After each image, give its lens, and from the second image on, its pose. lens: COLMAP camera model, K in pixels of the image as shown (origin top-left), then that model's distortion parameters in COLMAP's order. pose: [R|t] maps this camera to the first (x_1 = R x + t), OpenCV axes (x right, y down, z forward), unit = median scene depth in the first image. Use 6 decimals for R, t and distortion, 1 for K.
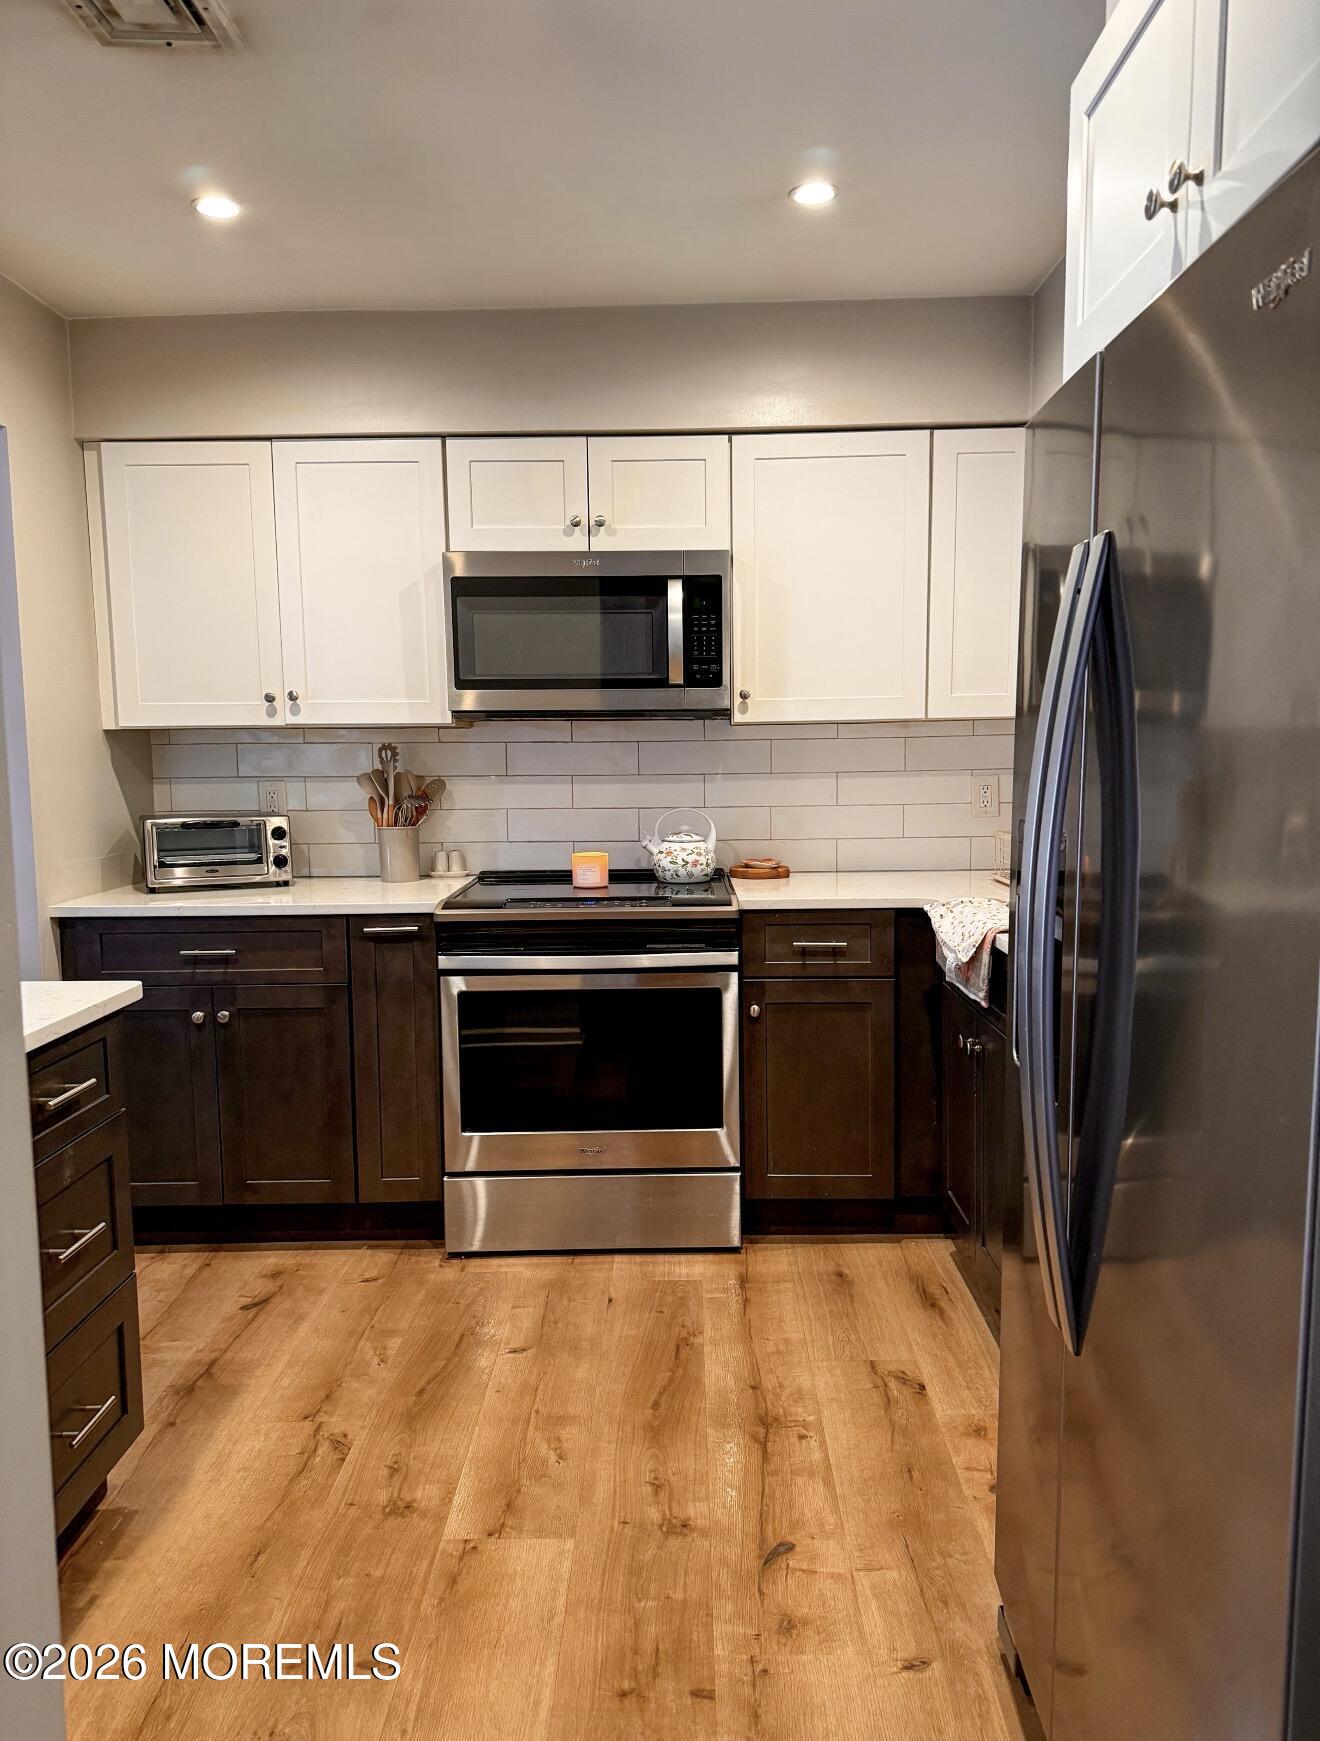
lens RADIAL K [[1214.3, 0, 661.0], [0, 1214.3, 873.5], [0, 0, 1]] dist [0.141198, -0.299028]
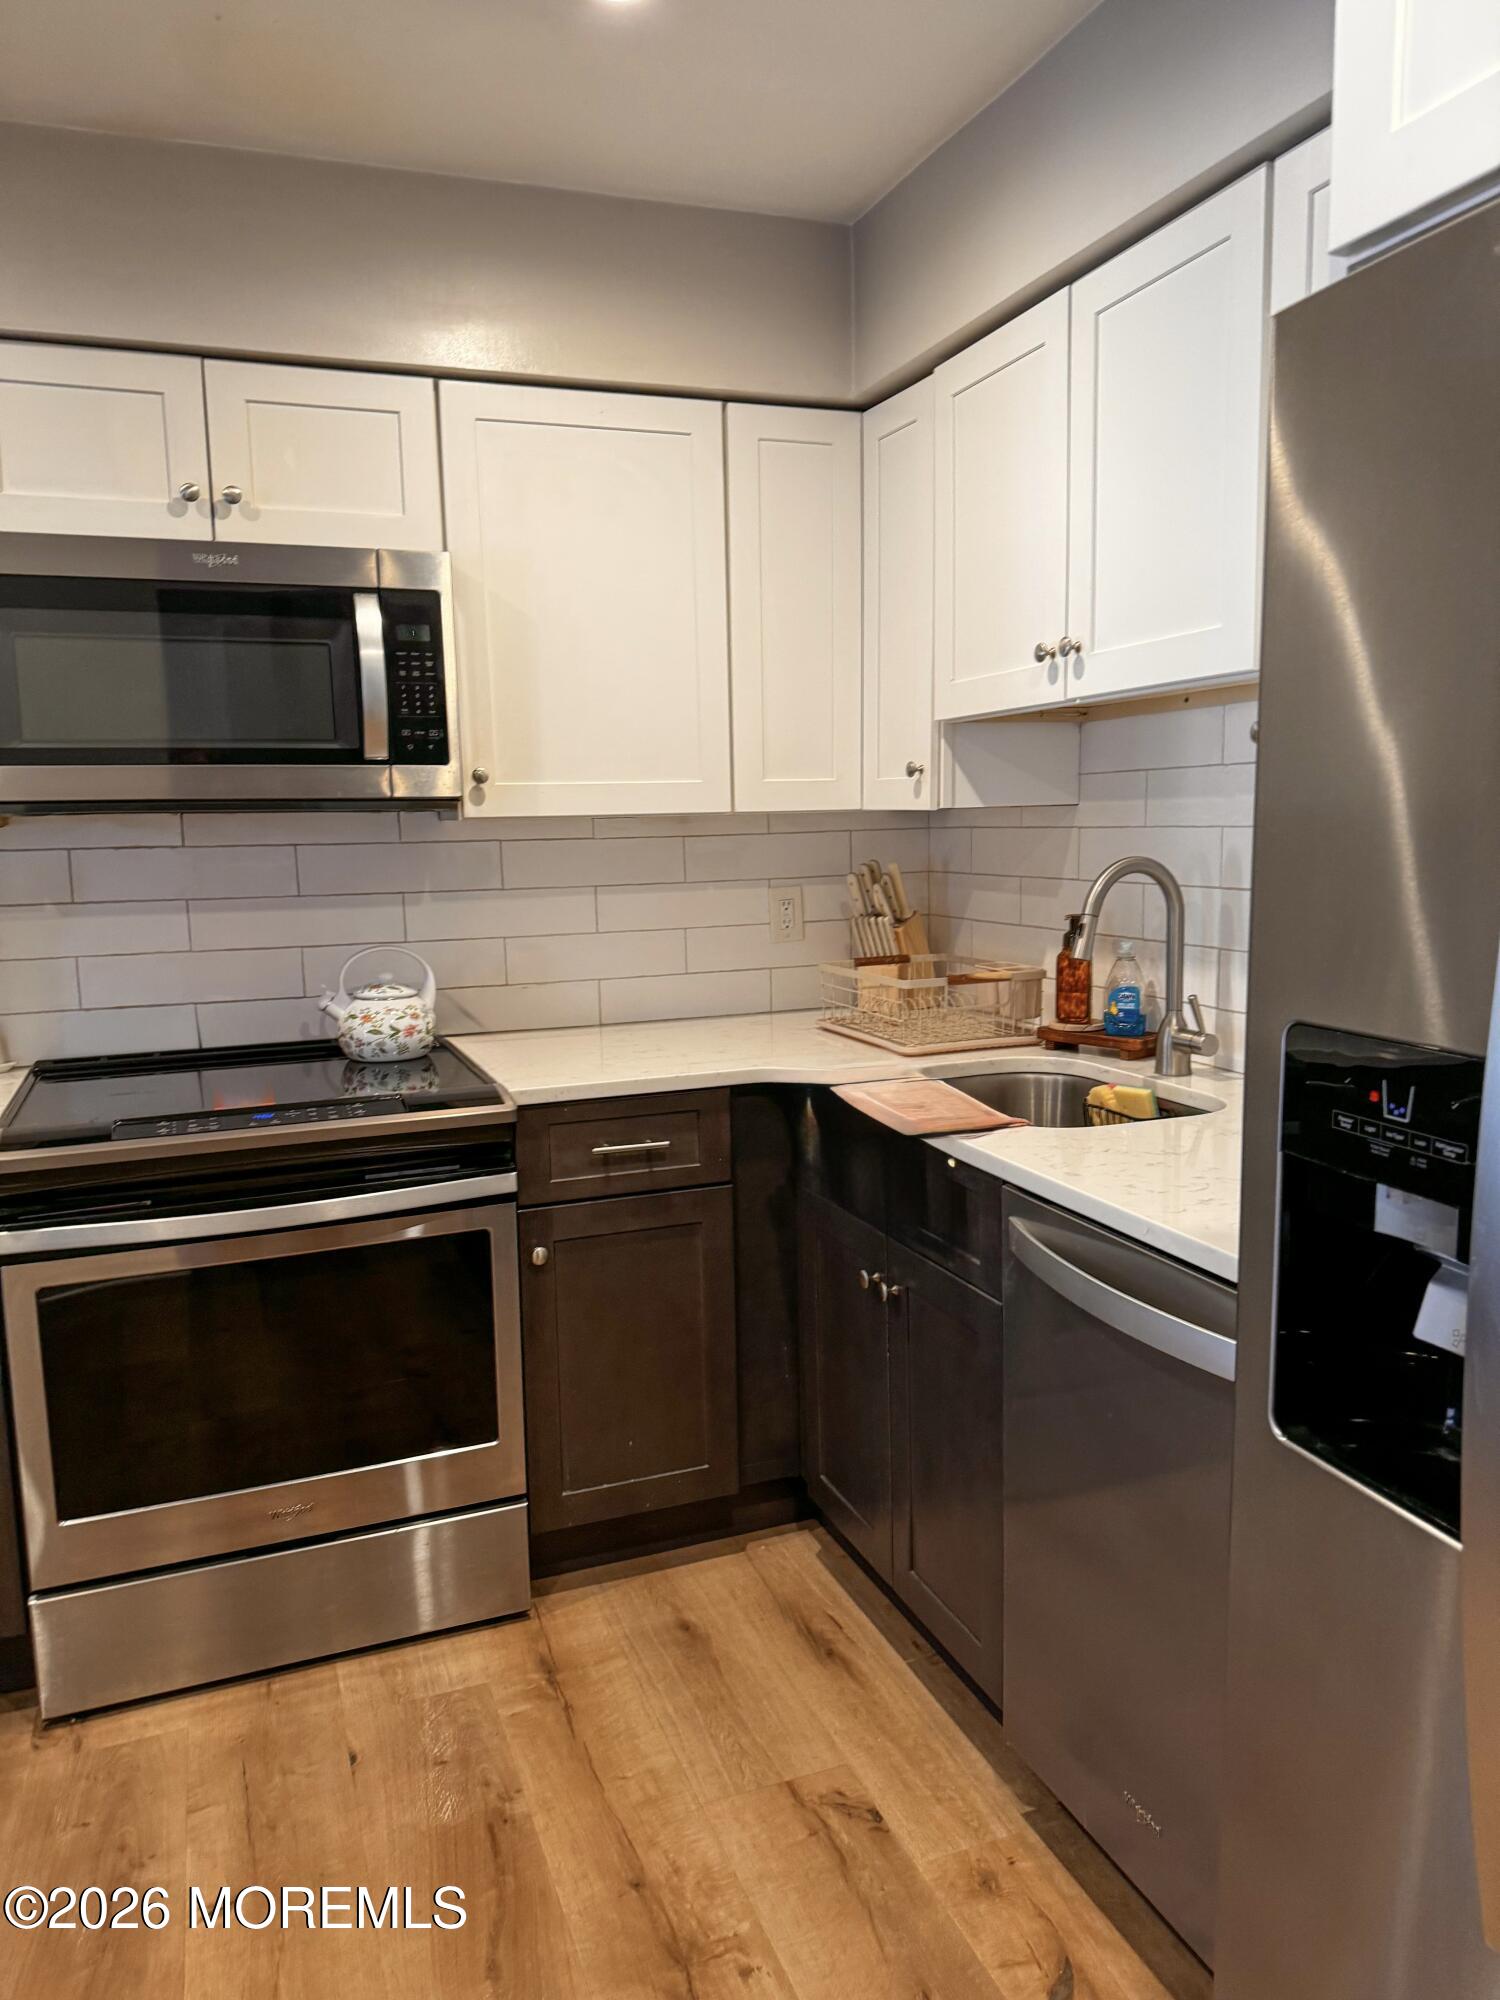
lens RADIAL K [[1404.6, 0, 725.3], [0, 1404.6, 1010.4], [0, 0, 1]] dist [0.061613, -0.074364]
pose [[0.933329, -0.056266, 0.354587, -0.091741], [0.047608, 0.998317, 0.033102, -0.040680], [-0.355852, -0.014014, 0.934437, 0.249235]]
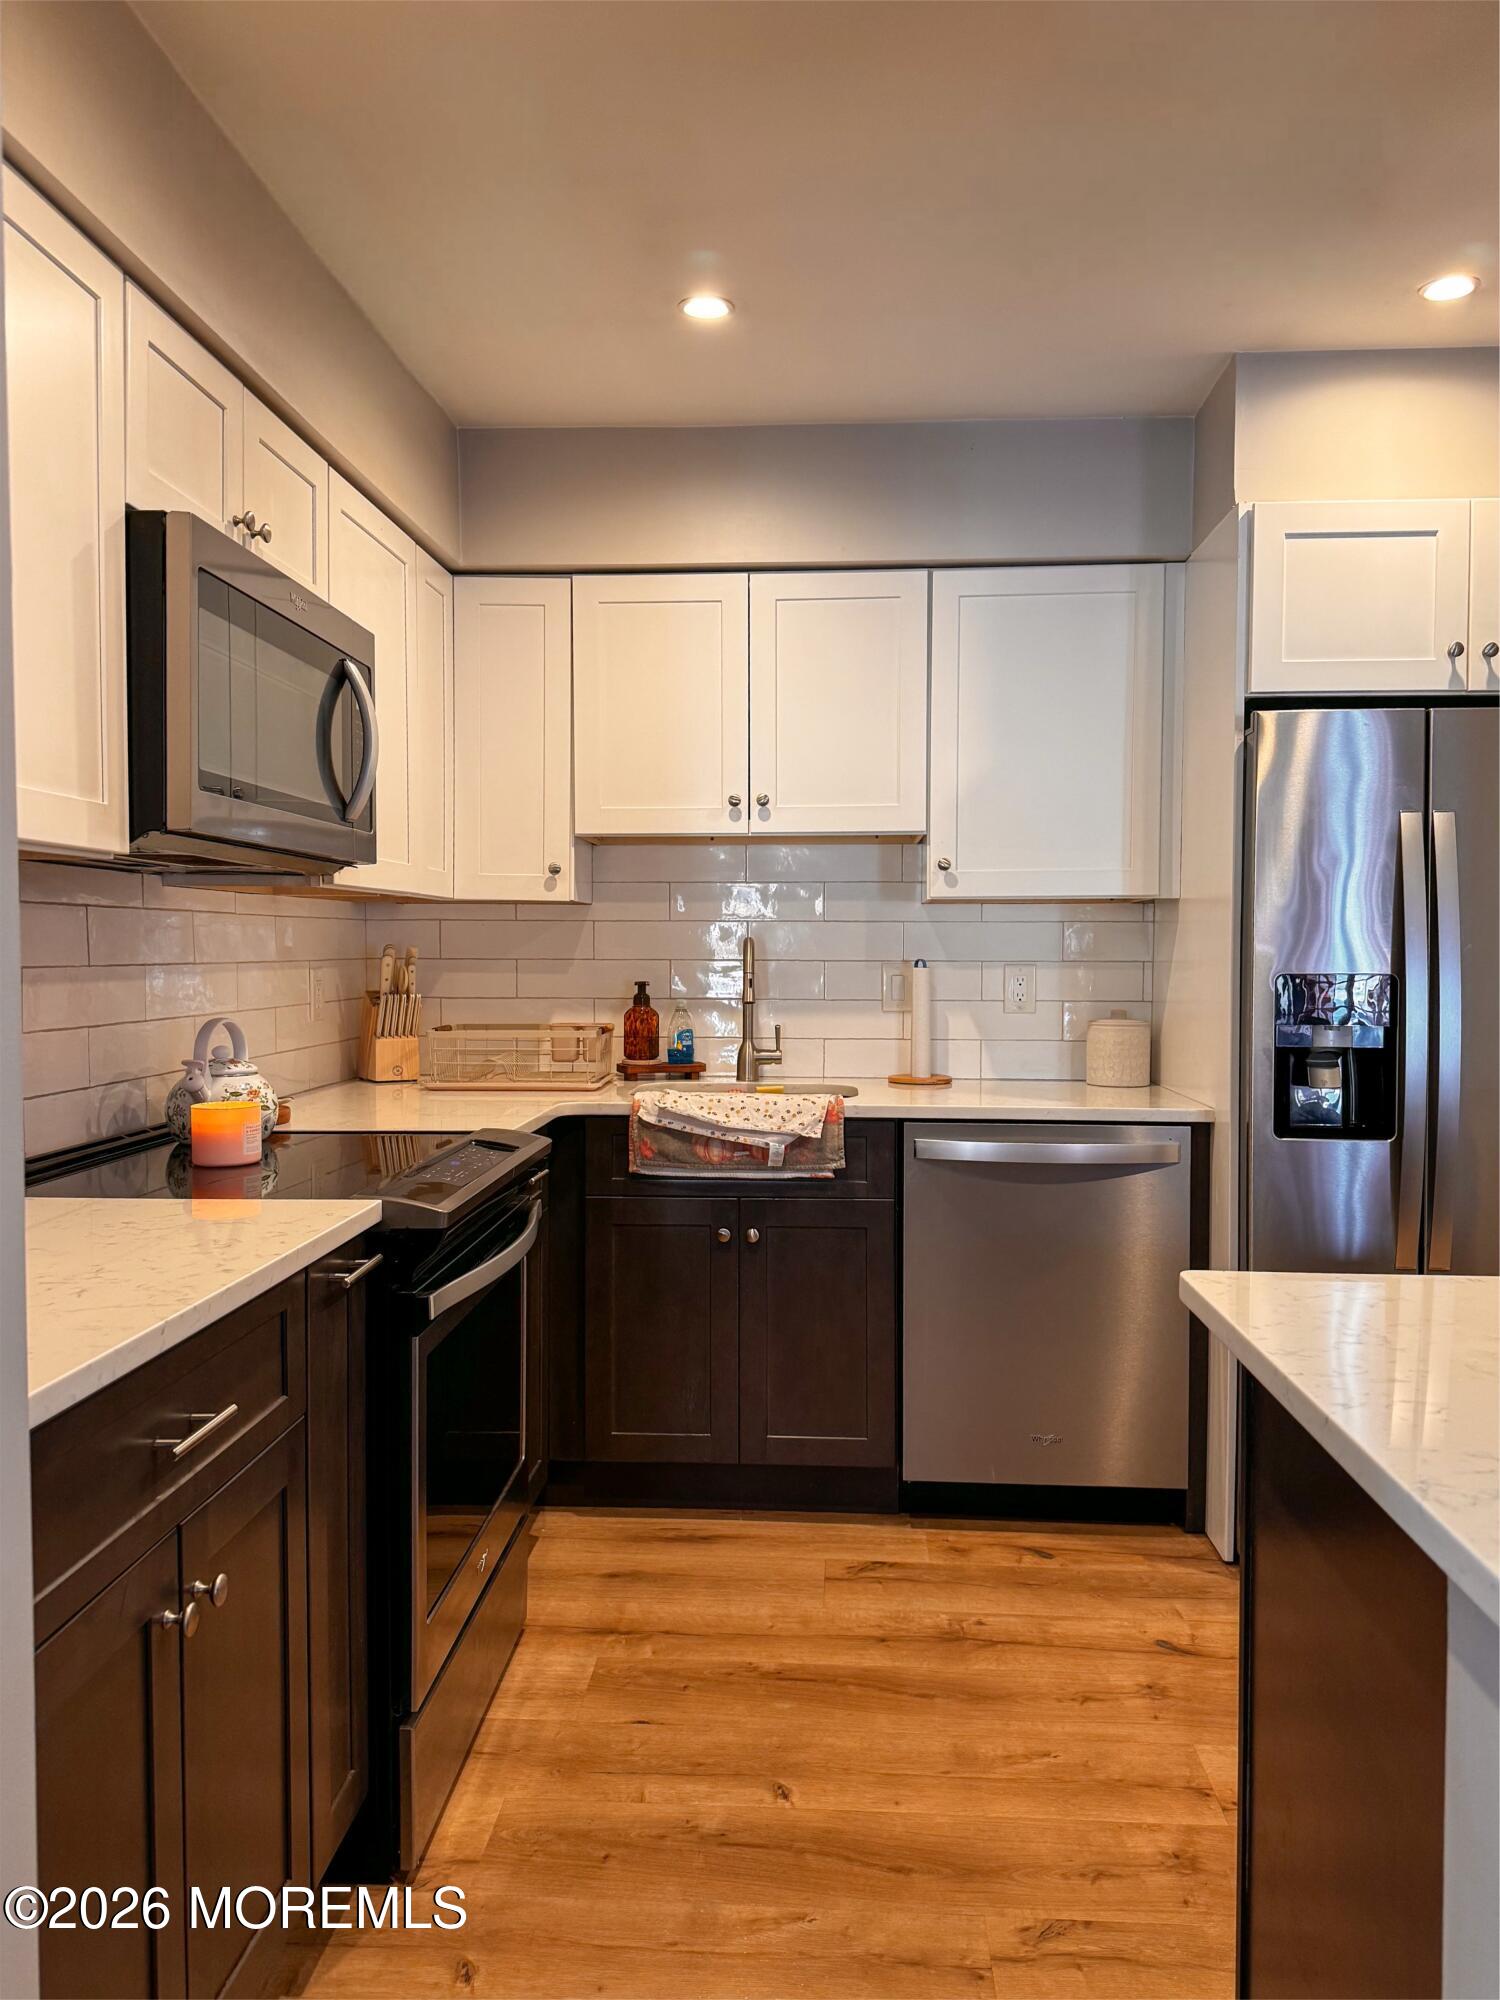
lens RADIAL K [[1497.1, 0, 750.0], [0, 1497.1, 1000.0], [0, 0, 1]] dist [0.073047, -0.115518]
pose [[0.053653, -0.021114, 0.998336, -0.805564], [0.100719, 0.994792, 0.015626, -0.054994], [-0.993467, 0.099713, 0.055500, 0.790373]]
